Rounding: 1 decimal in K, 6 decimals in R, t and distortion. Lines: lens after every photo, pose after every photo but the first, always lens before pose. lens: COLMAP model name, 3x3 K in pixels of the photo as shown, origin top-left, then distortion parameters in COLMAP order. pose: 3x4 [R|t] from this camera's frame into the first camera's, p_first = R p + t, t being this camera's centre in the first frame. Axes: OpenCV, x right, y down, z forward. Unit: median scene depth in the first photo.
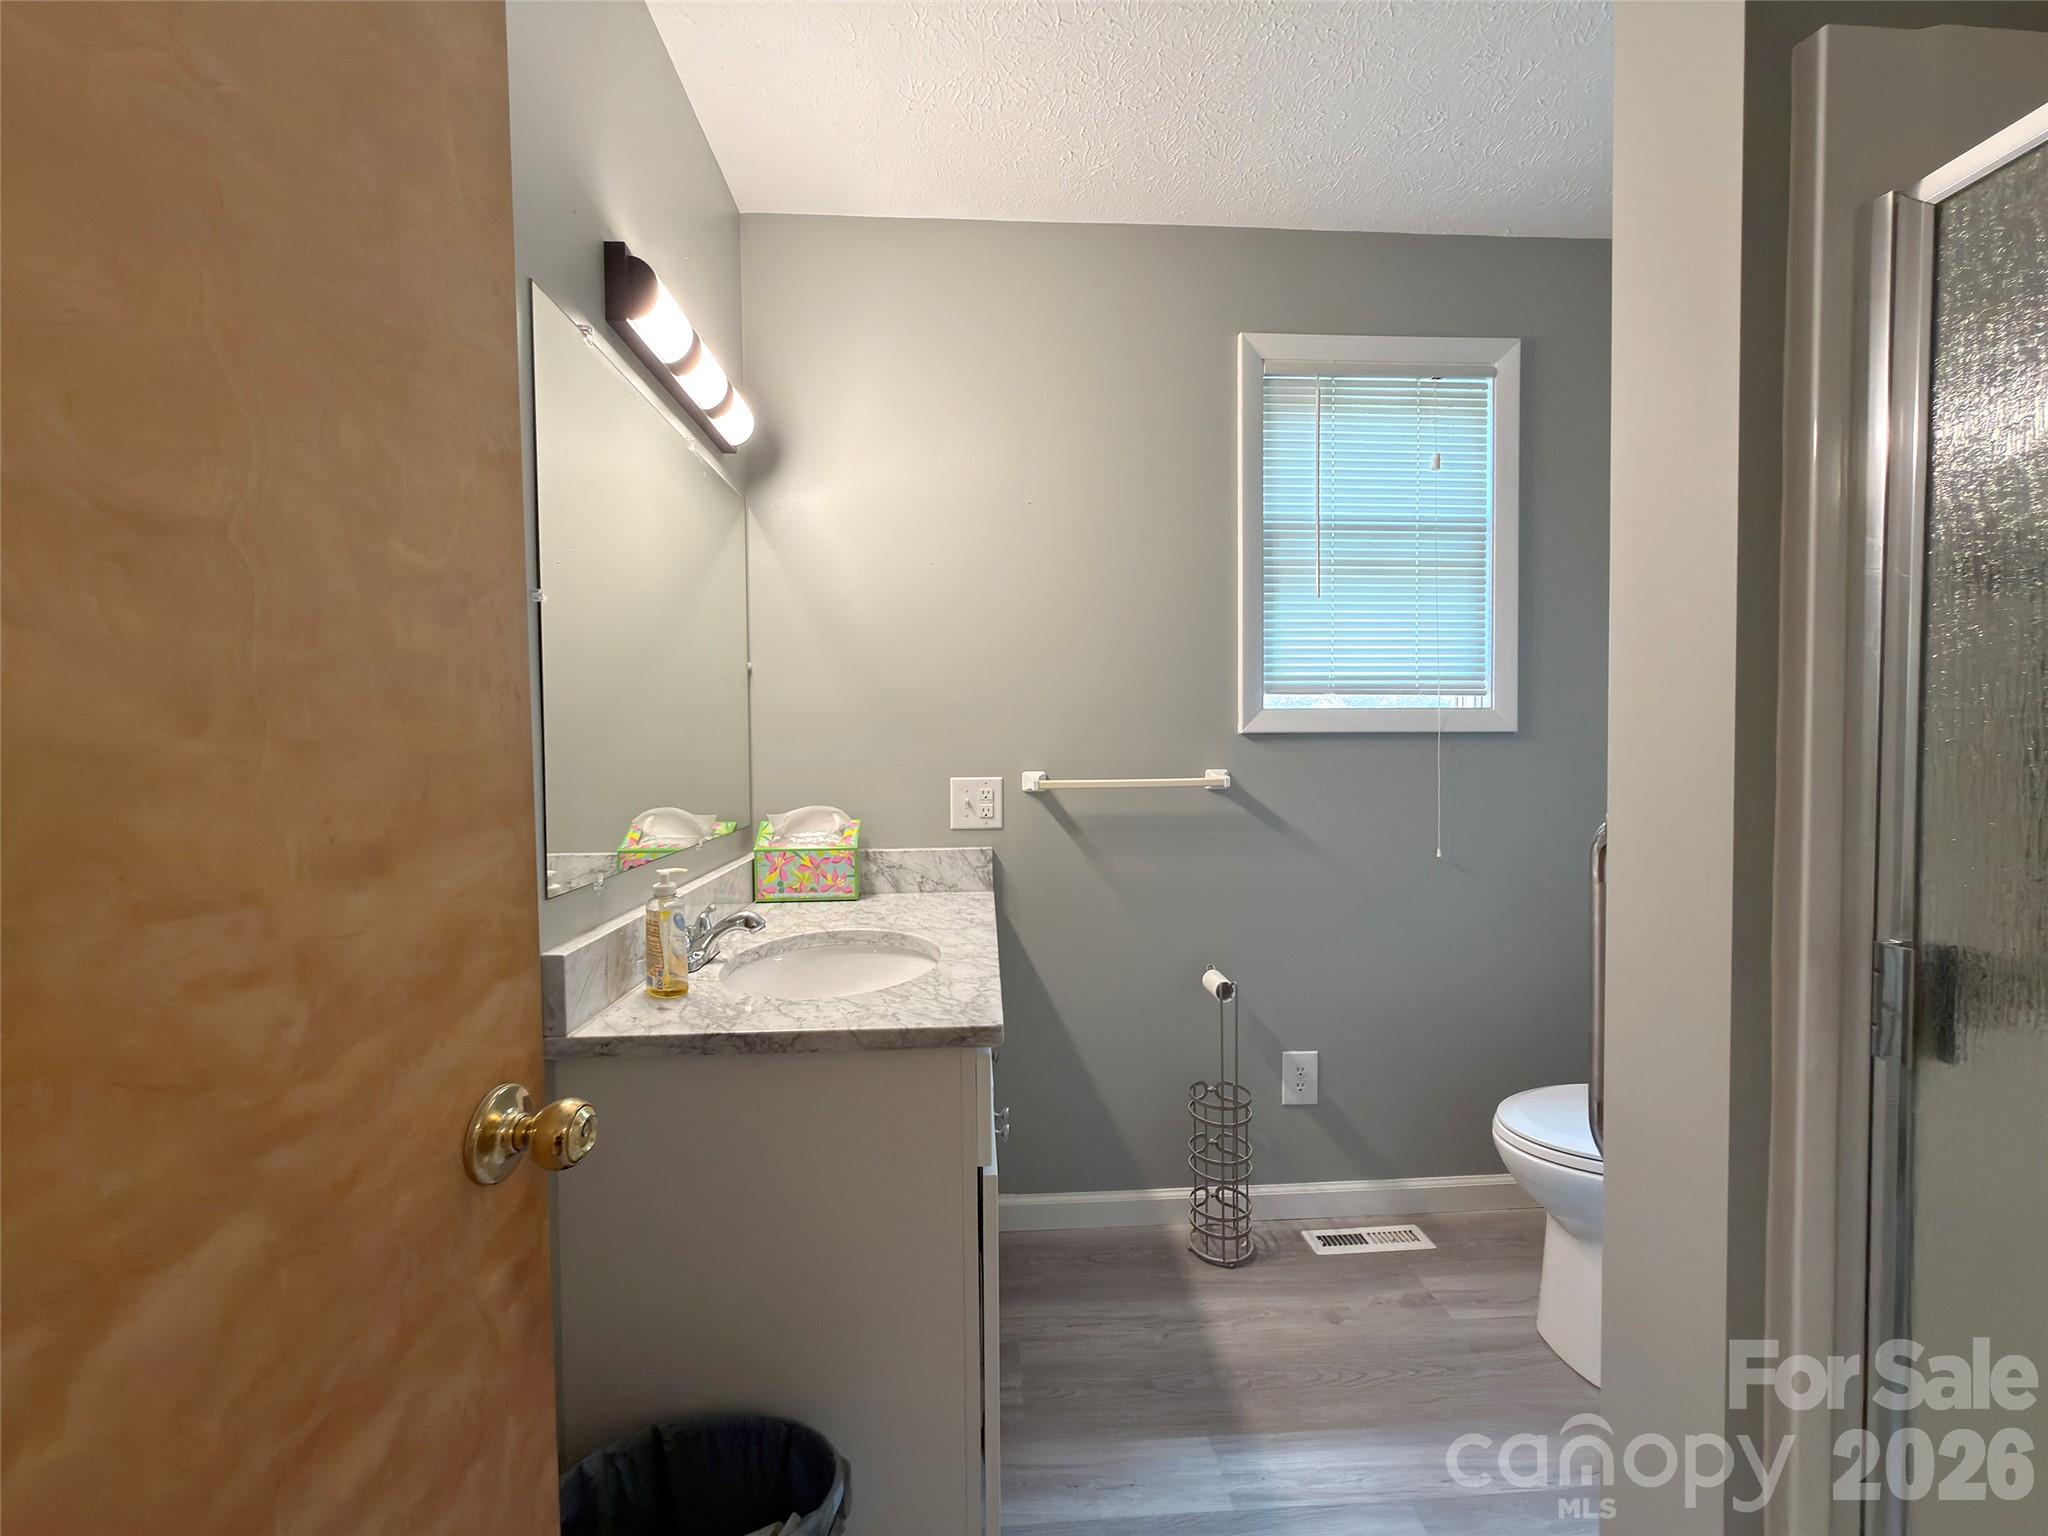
lens RADIAL K [[816.0, 0, 1018.9], [0, 816.0, 764.8], [0, 0, 1]] dist [-0.001590, 0.000476]
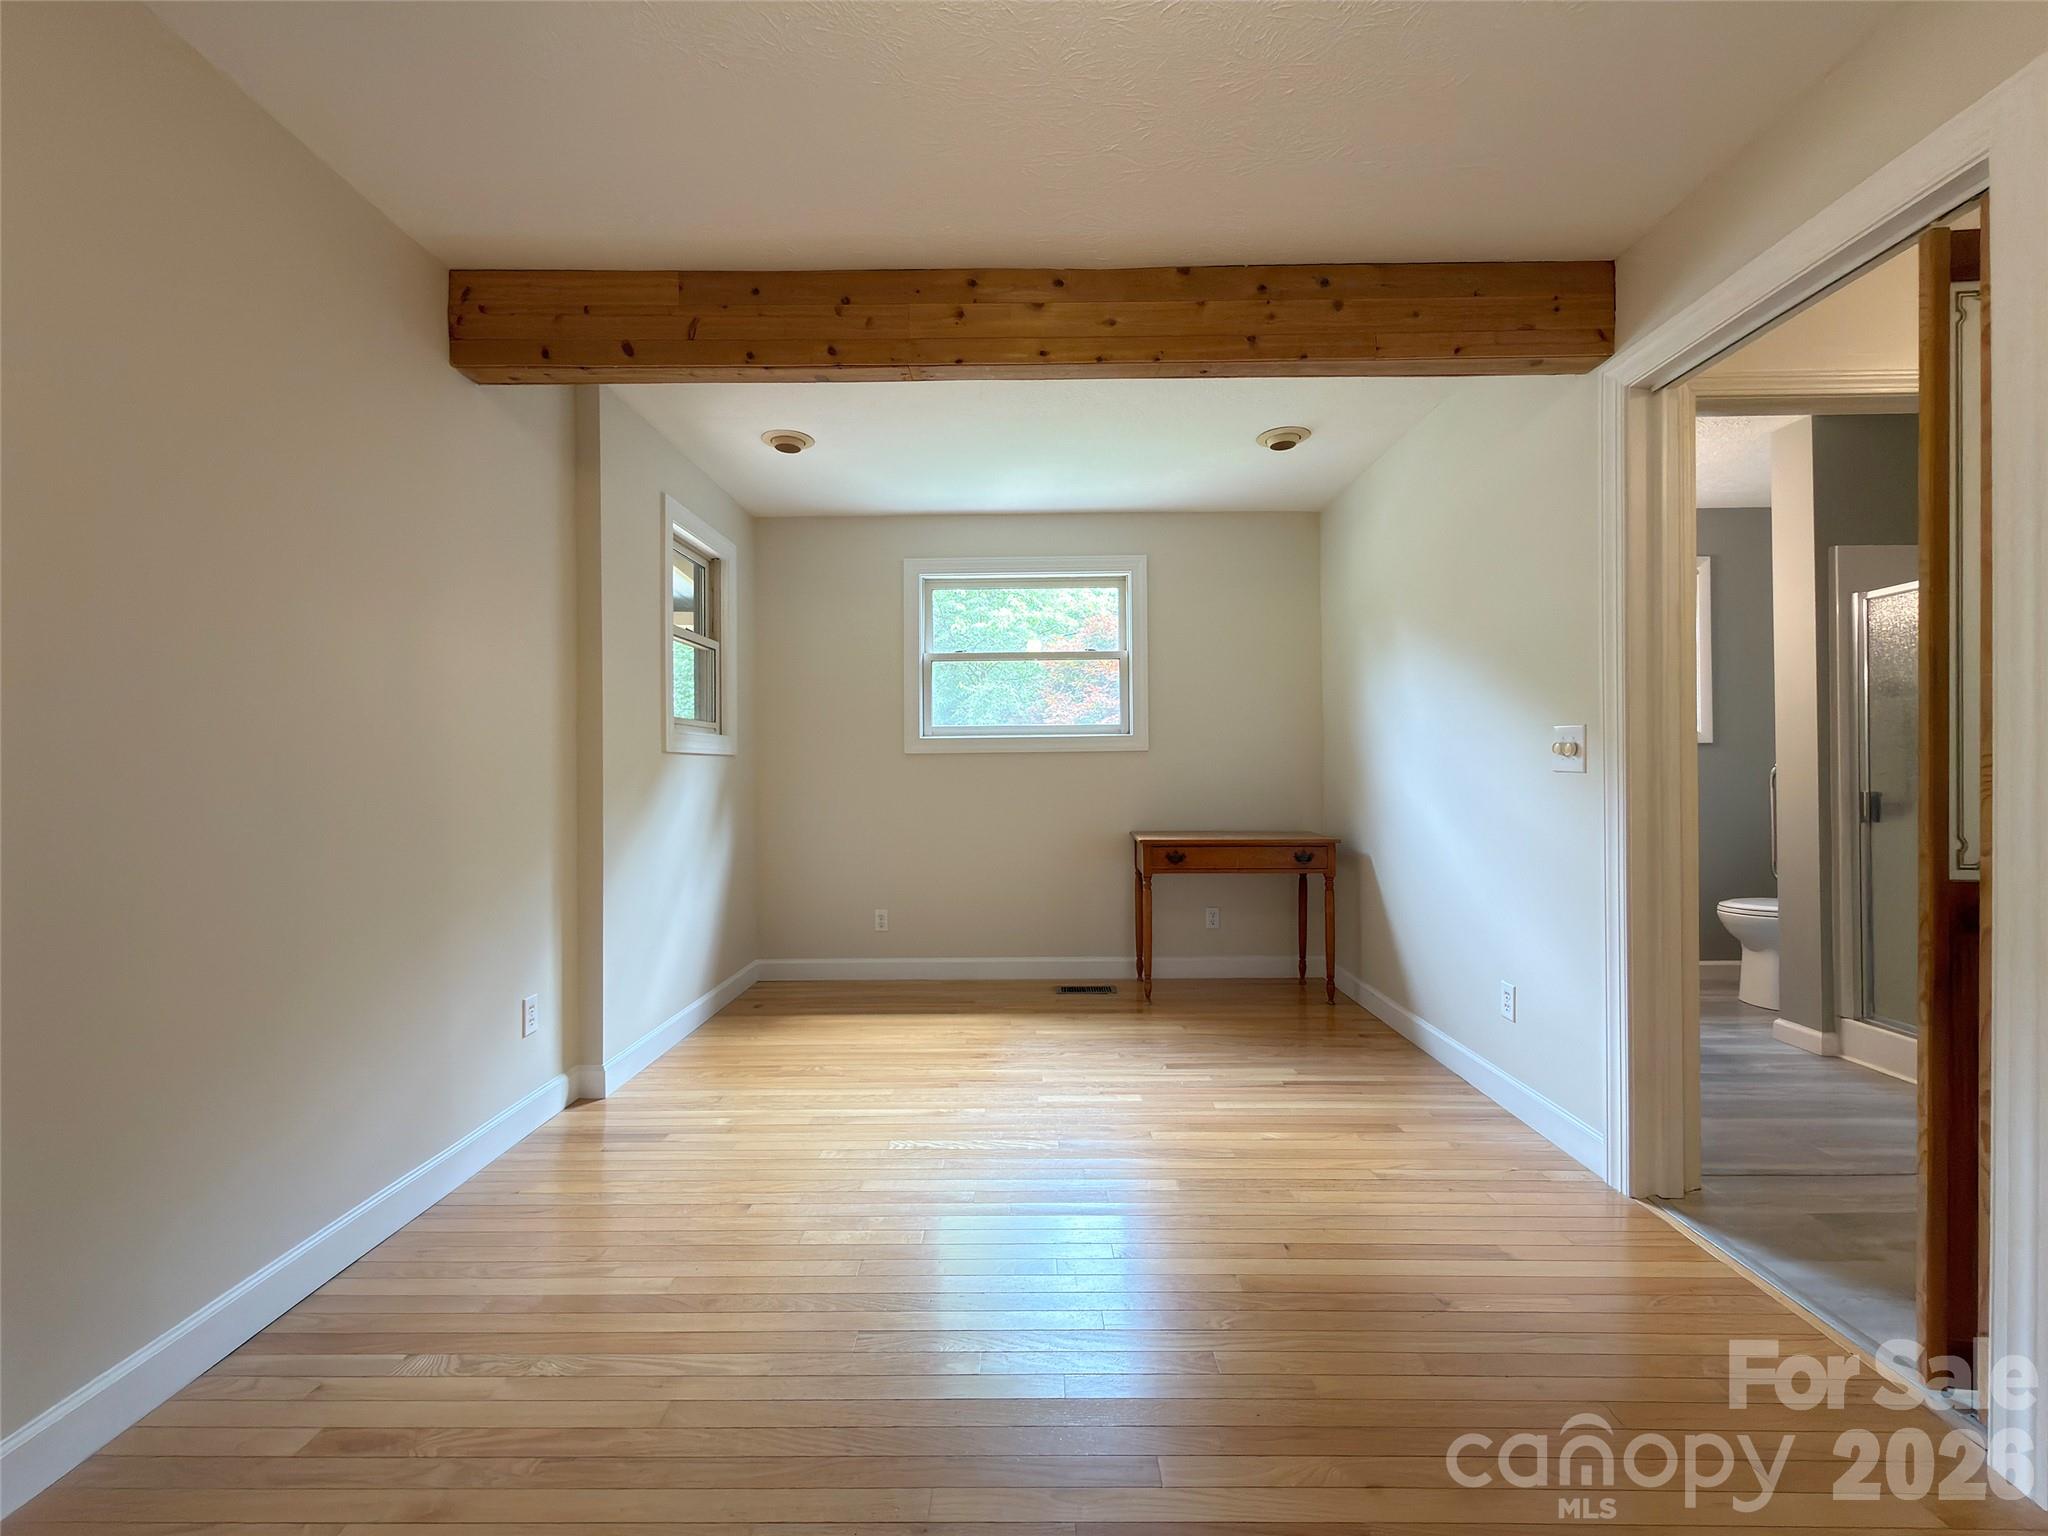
lens RADIAL K [[816.0, 0, 1018.9], [0, 816.0, 764.8], [0, 0, 1]] dist [-0.001590, 0.000476]
pose [[0.997623, -0.000863, -0.068902, -2.419087], [-0.001454, 0.999435, -0.033570, 0.214381], [0.068892, 0.033590, 0.997058, -2.857517]]
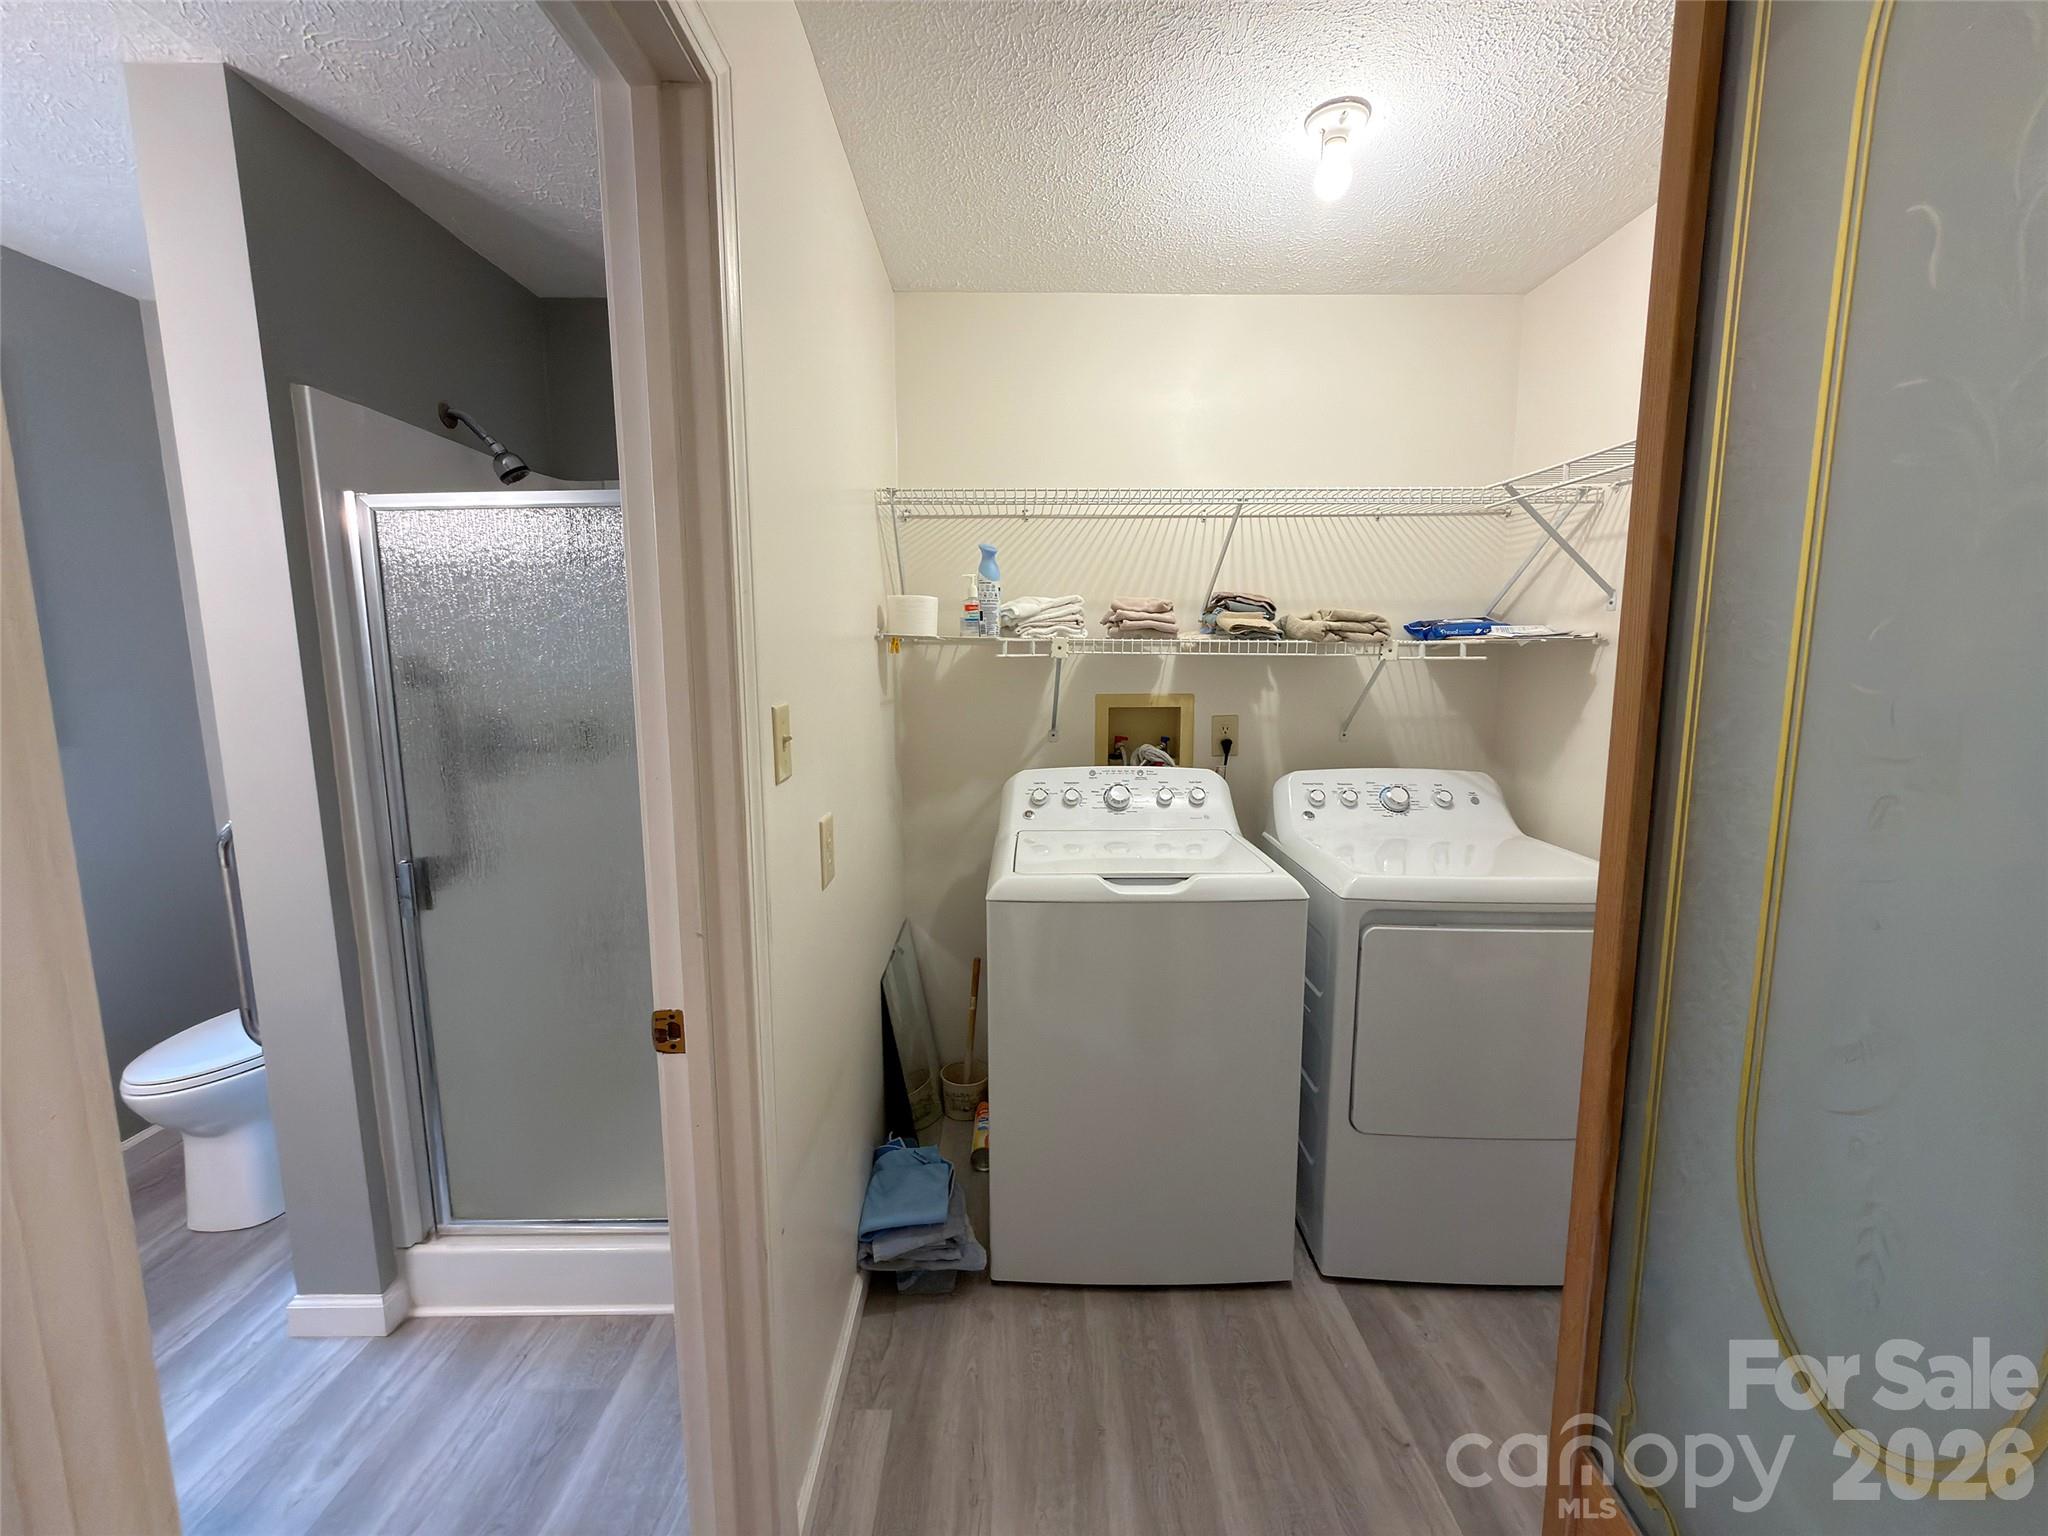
lens RADIAL K [[816.0, 0, 1018.9], [0, 816.0, 764.8], [0, 0, 1]] dist [-0.001590, 0.000476]
pose [[0.052548, -0.127069, 0.990501, -0.846492], [0.036130, 0.991464, 0.125275, -0.224515], [-0.997965, 0.029204, 0.056690, -0.672794]]
